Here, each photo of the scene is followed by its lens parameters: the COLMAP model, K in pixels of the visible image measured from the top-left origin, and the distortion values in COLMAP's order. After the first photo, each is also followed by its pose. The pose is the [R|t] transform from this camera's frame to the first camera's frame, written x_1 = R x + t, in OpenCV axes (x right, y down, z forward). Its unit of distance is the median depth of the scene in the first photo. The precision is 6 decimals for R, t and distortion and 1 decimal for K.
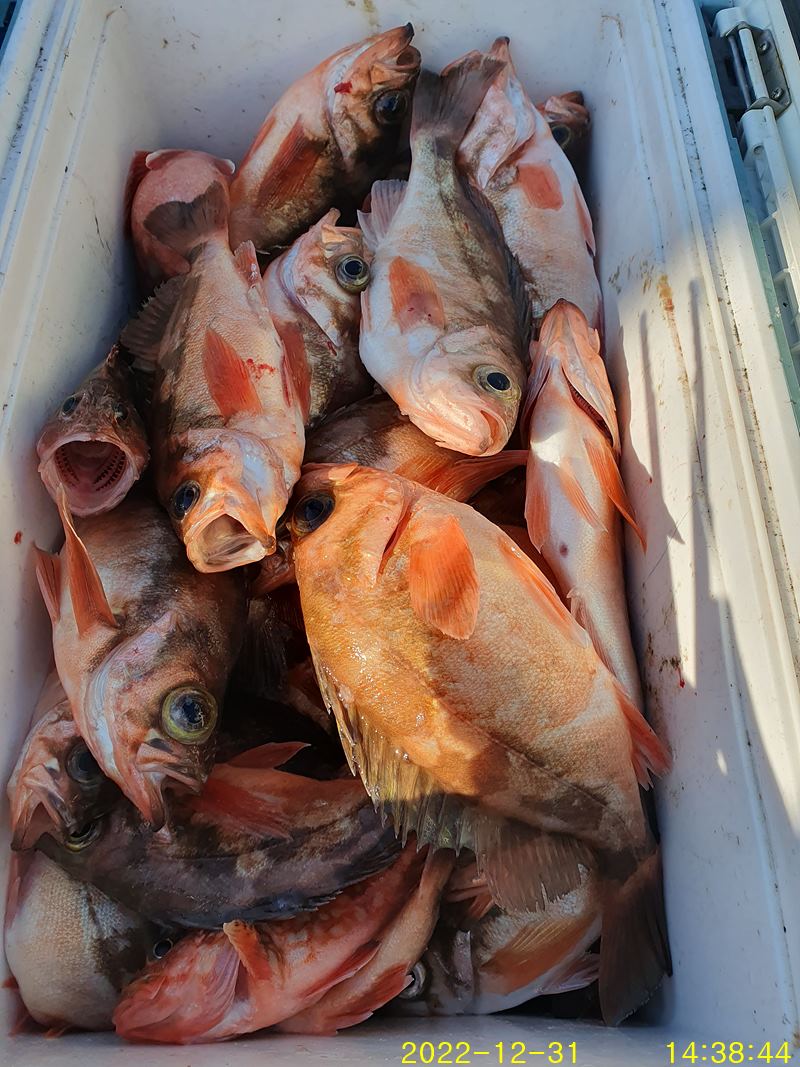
lens RADIAL K [[859.8, 0, 415.7], [0, 859.8, 533.4], [0, 0, 1]] dist [0.001951, -0.003879]
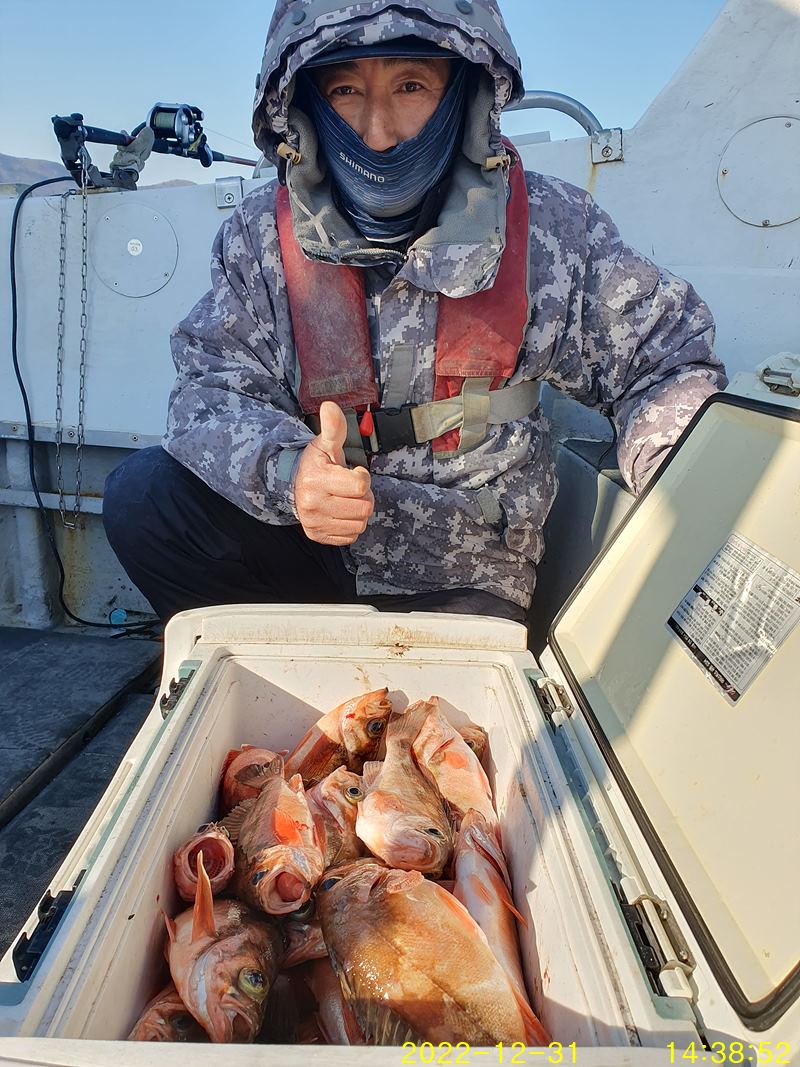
lens RADIAL K [[805.3, 0, 400.0], [0, 805.3, 533.5], [0, 0, 1]] dist [-0.005138, -0.000681]
pose [[0.999572, 0.023337, 0.017666, -0.019435], [-0.002204, 0.661879, -0.749607, 0.603608], [-0.029186, 0.749247, 0.661647, -0.524789]]
